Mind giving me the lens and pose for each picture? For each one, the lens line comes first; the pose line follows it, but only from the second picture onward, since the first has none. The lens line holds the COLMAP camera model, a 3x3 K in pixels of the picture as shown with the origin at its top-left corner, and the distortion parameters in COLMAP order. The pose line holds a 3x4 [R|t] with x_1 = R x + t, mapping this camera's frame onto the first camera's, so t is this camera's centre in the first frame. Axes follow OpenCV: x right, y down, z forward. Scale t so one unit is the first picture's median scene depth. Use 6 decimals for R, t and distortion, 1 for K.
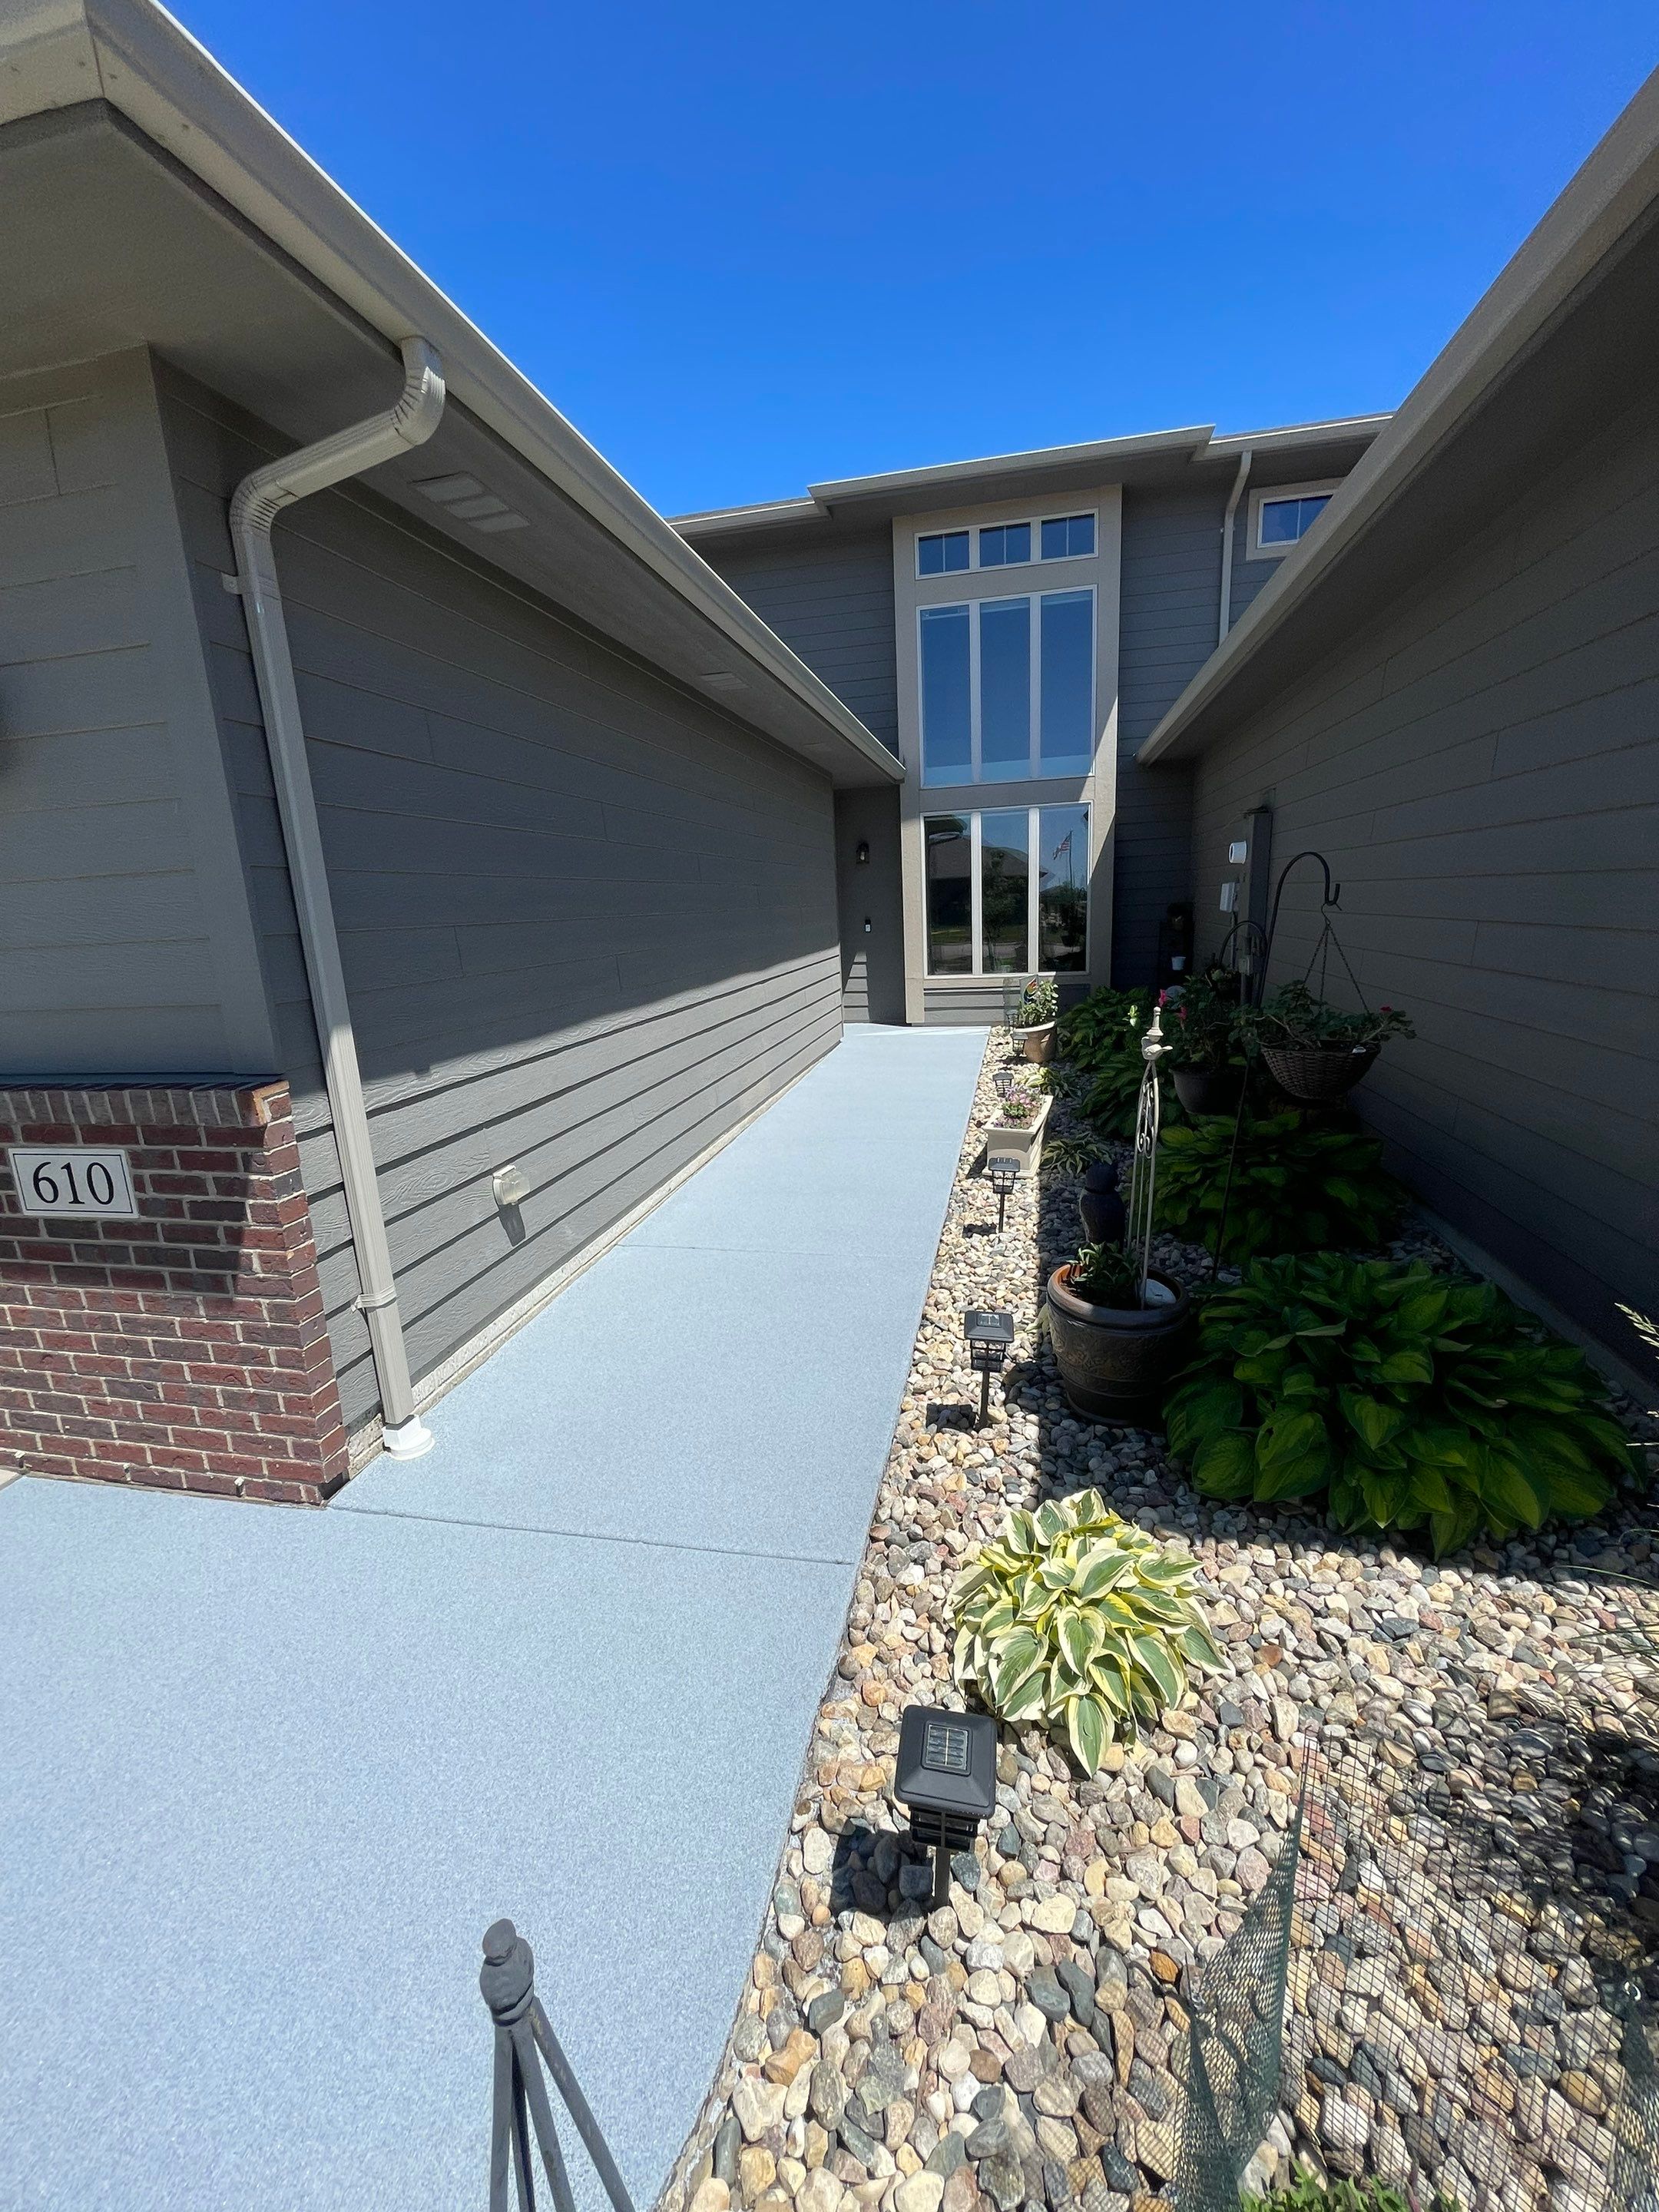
lens RADIAL K [[885.9, 0, 825.2], [0, 885.9, 1106.0], [0, 0, 1]] dist [-0.002970, -0.000088]
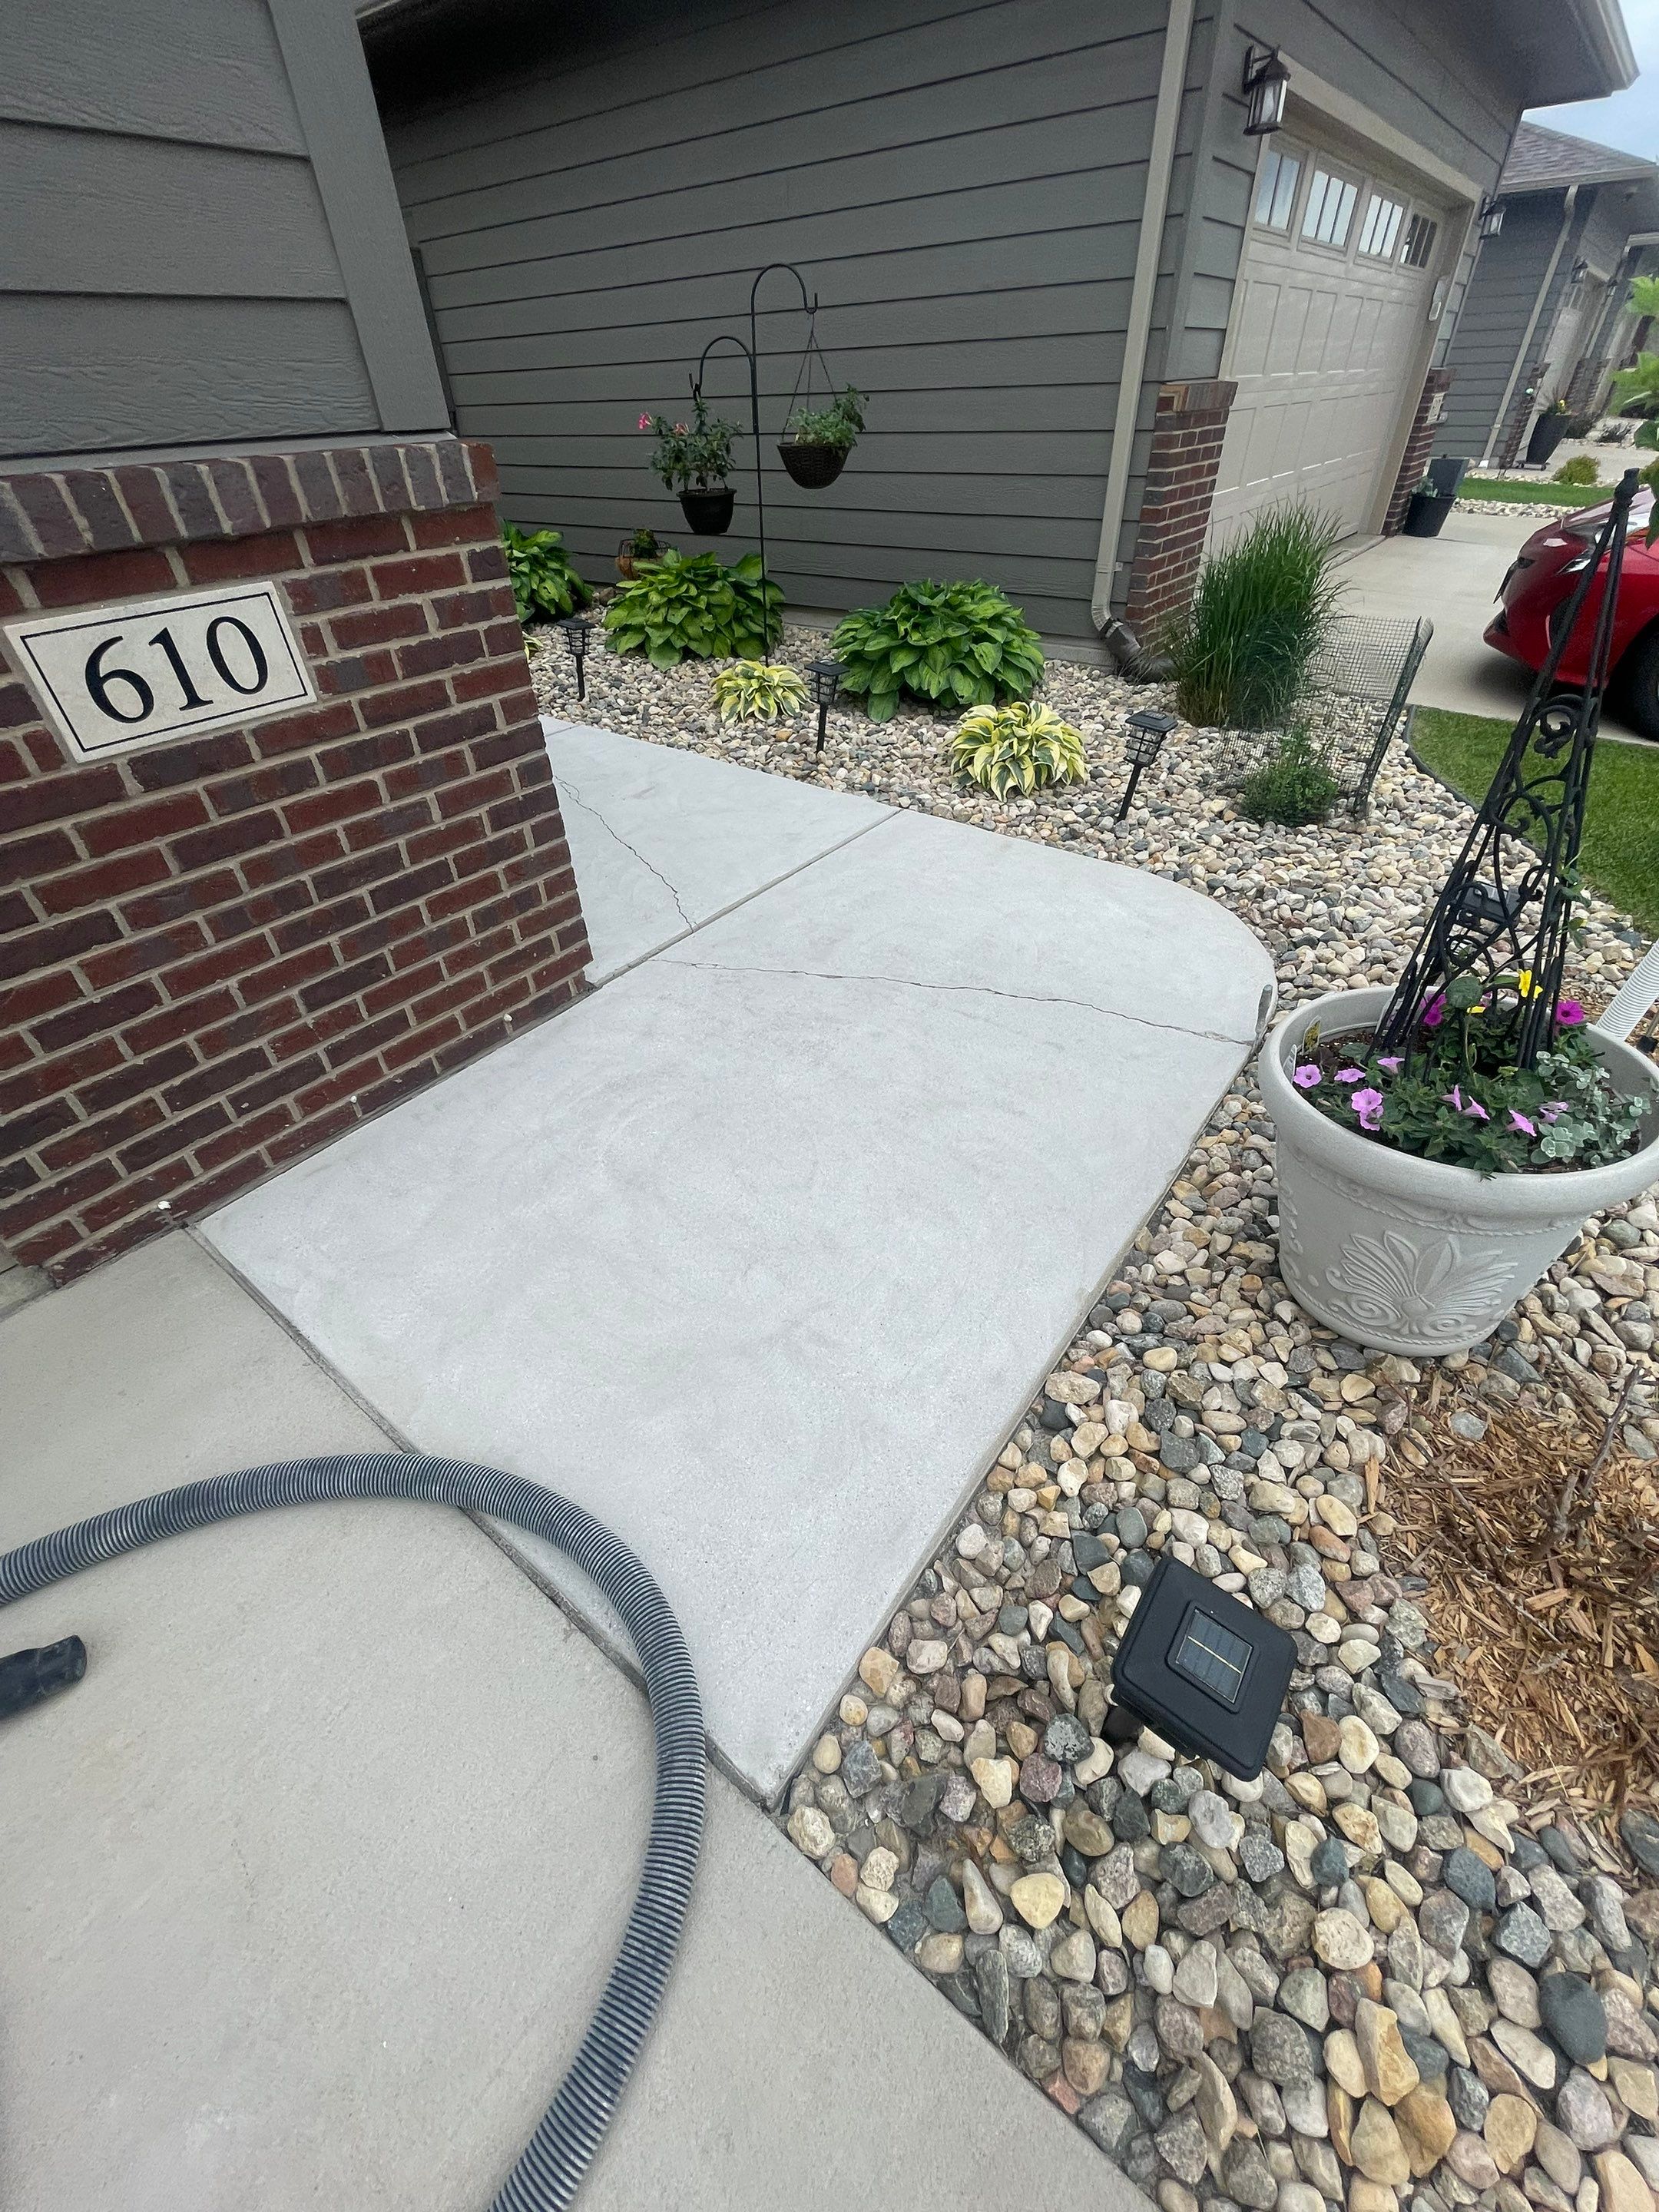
lens RADIAL K [[885.9, 0, 824.2], [0, 885.9, 1101.8], [0, 0, 1]] dist [-0.002970, -0.000088]
pose [[0.429468, -0.542733, 0.721802, -1.266106], [0.210003, 0.837374, 0.504682, 0.122522], [-0.878326, -0.065164, 0.473600, 0.317917]]
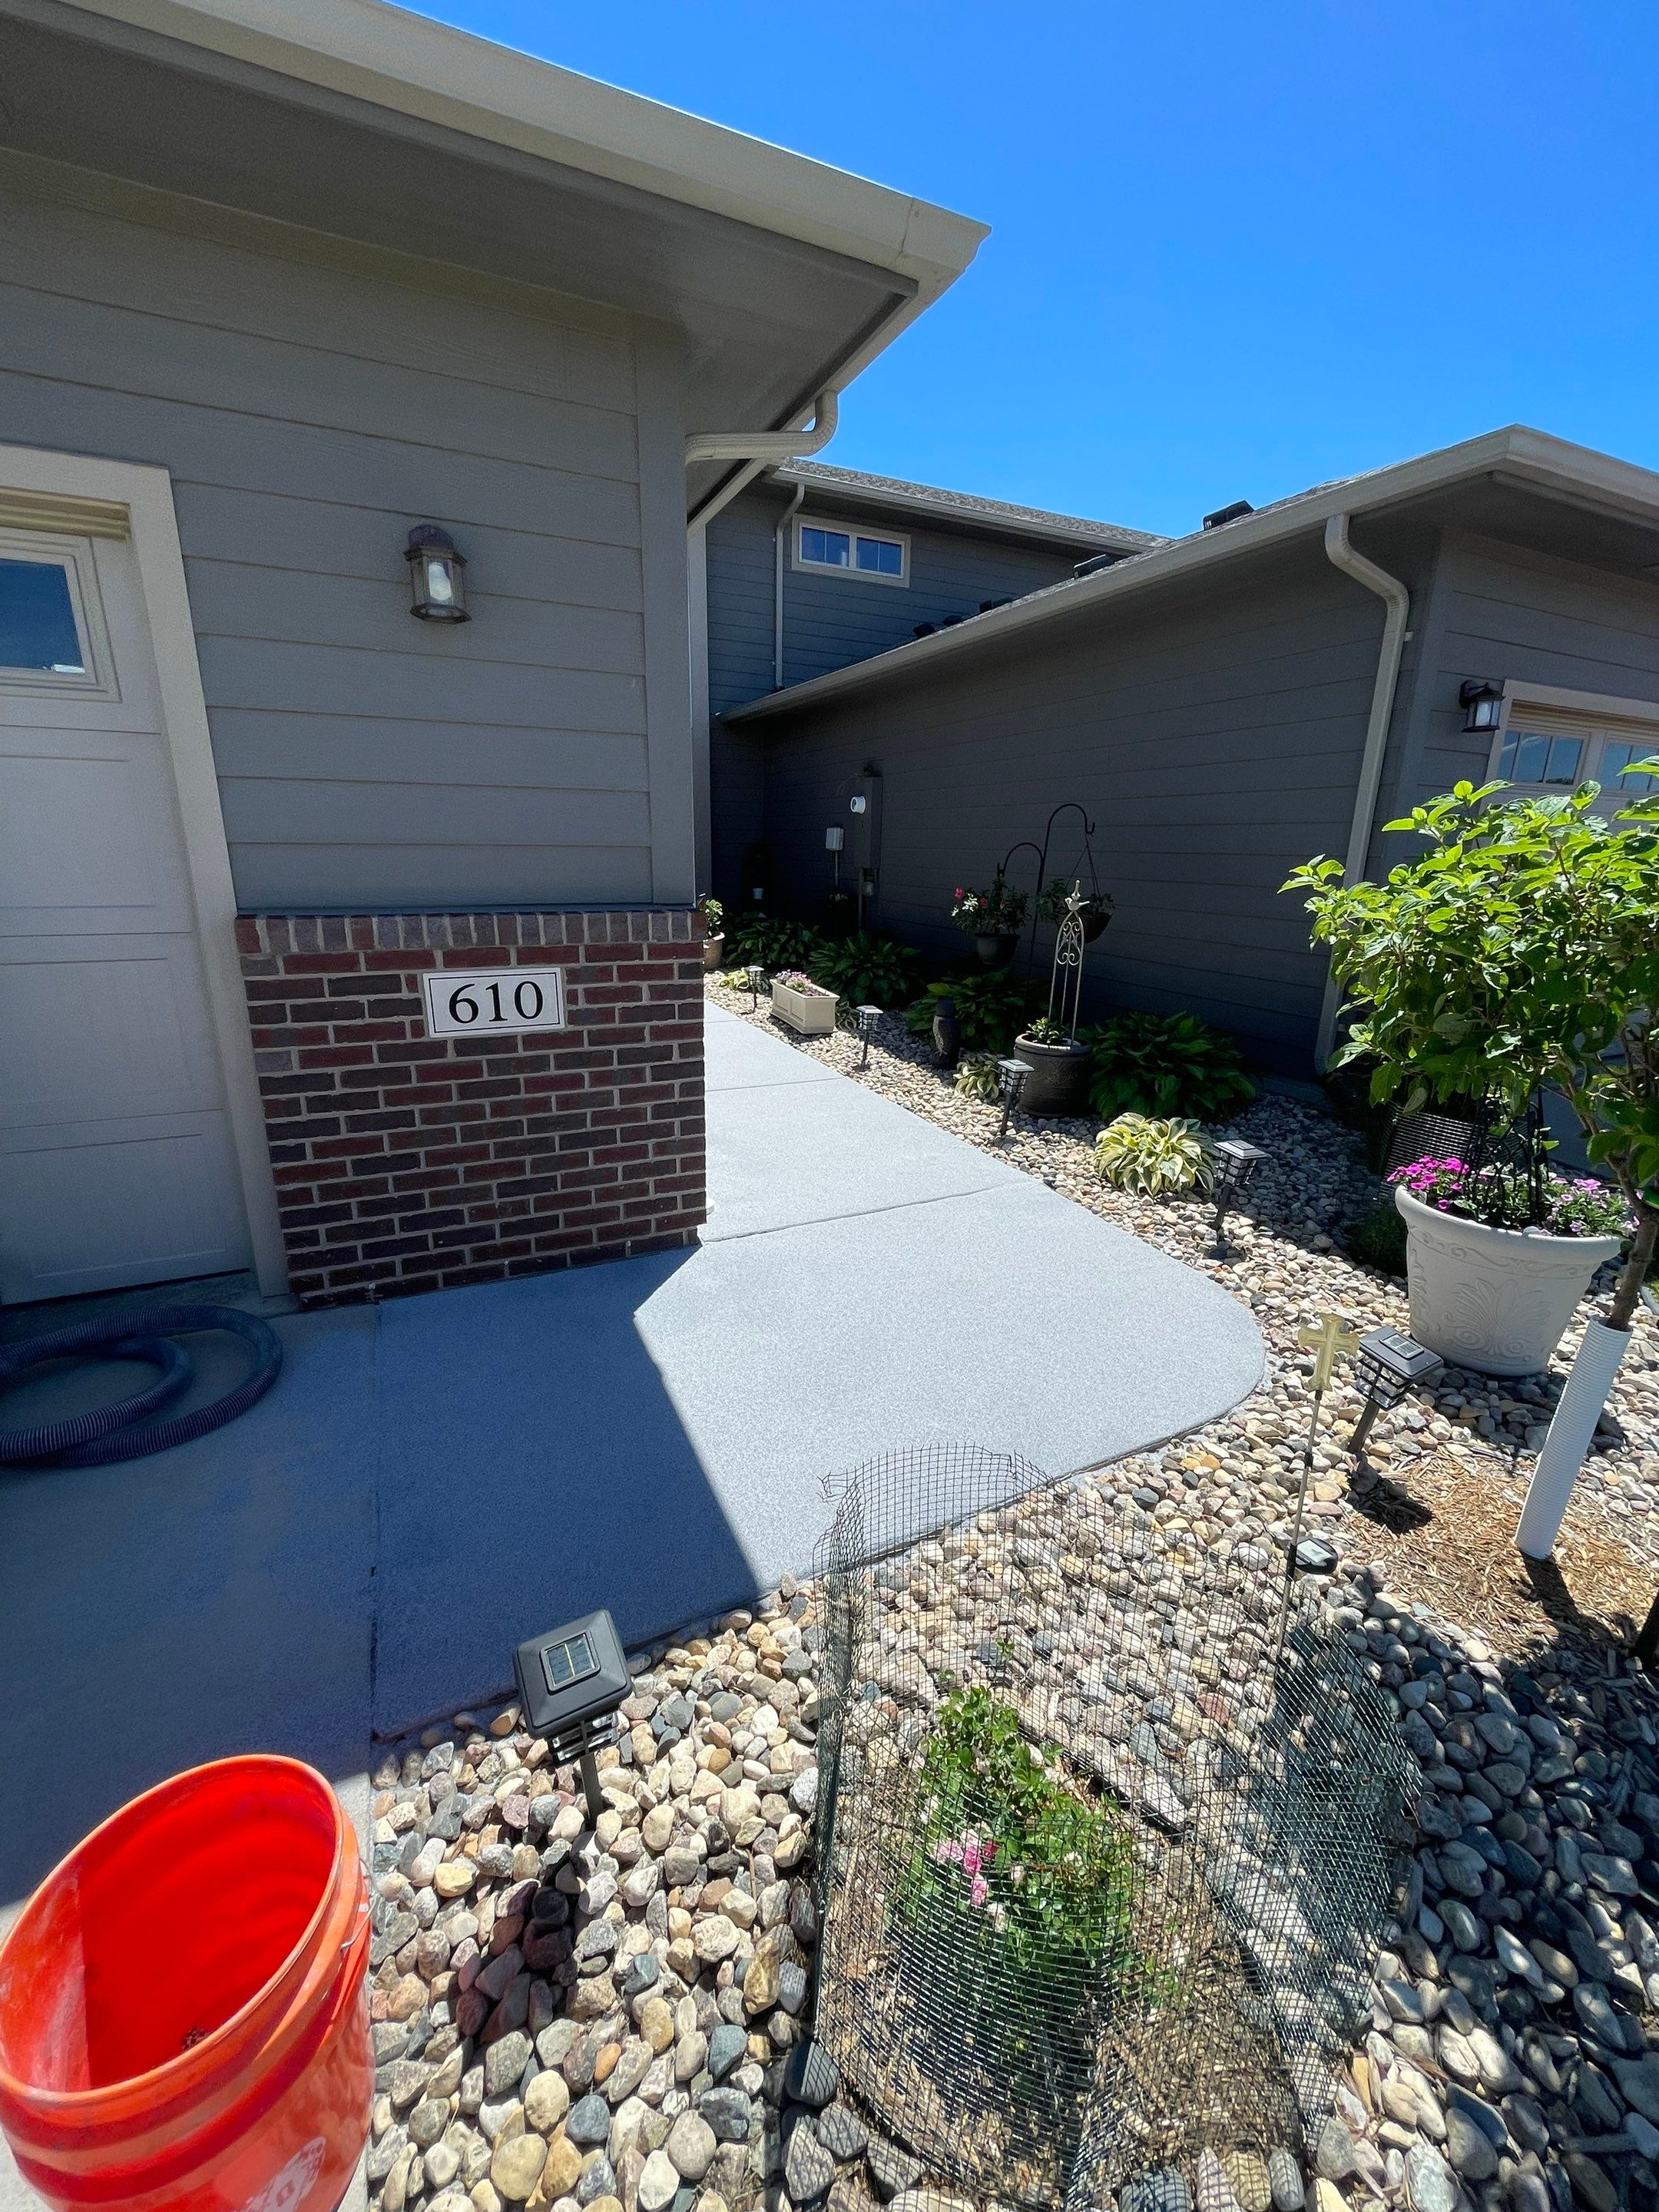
lens RADIAL K [[885.9, 0, 825.9], [0, 885.9, 1101.4], [0, 0, 1]] dist [-0.002970, -0.000088]
pose [[0.790899, -0.112241, 0.601565, -1.224600], [0.082733, 0.993622, 0.076619, 0.162761], [-0.606328, -0.010829, 0.795141, -0.156856]]
